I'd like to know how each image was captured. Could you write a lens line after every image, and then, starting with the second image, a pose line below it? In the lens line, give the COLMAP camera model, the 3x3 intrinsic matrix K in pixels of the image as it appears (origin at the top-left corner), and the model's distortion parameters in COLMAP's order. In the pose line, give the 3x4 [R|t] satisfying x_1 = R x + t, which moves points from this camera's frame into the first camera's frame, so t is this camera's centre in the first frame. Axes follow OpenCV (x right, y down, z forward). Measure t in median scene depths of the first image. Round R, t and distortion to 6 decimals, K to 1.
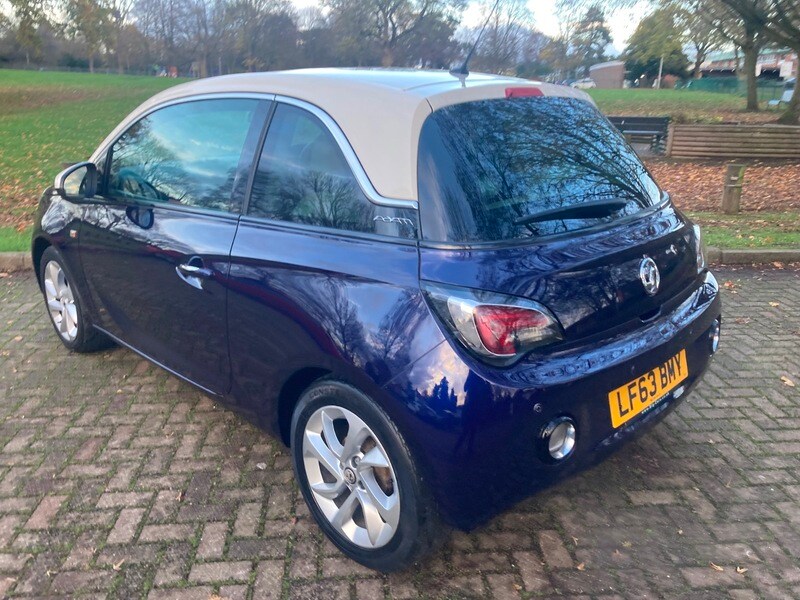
lens RADIAL K [[650.8, 0, 386.3], [0, 650.8, 301.8], [0, 0, 1]] dist [0.011150, 0.009147]
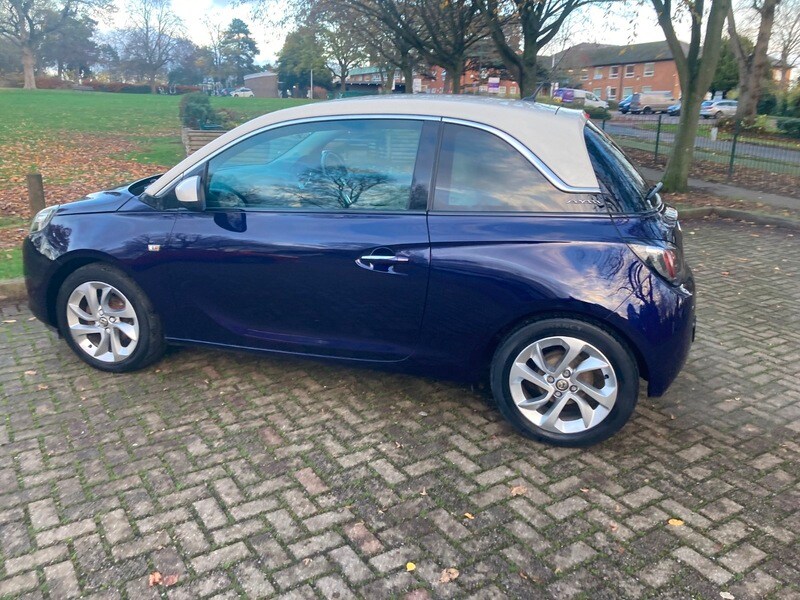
lens RADIAL K [[650.8, 0, 386.3], [0, 650.8, 301.8], [0, 0, 1]] dist [0.011150, 0.009147]
pose [[0.878218, -0.127251, 0.461021, -0.906349], [0.132326, 0.990974, 0.021455, 0.006373], [-0.459590, 0.042163, 0.887130, -0.077421]]
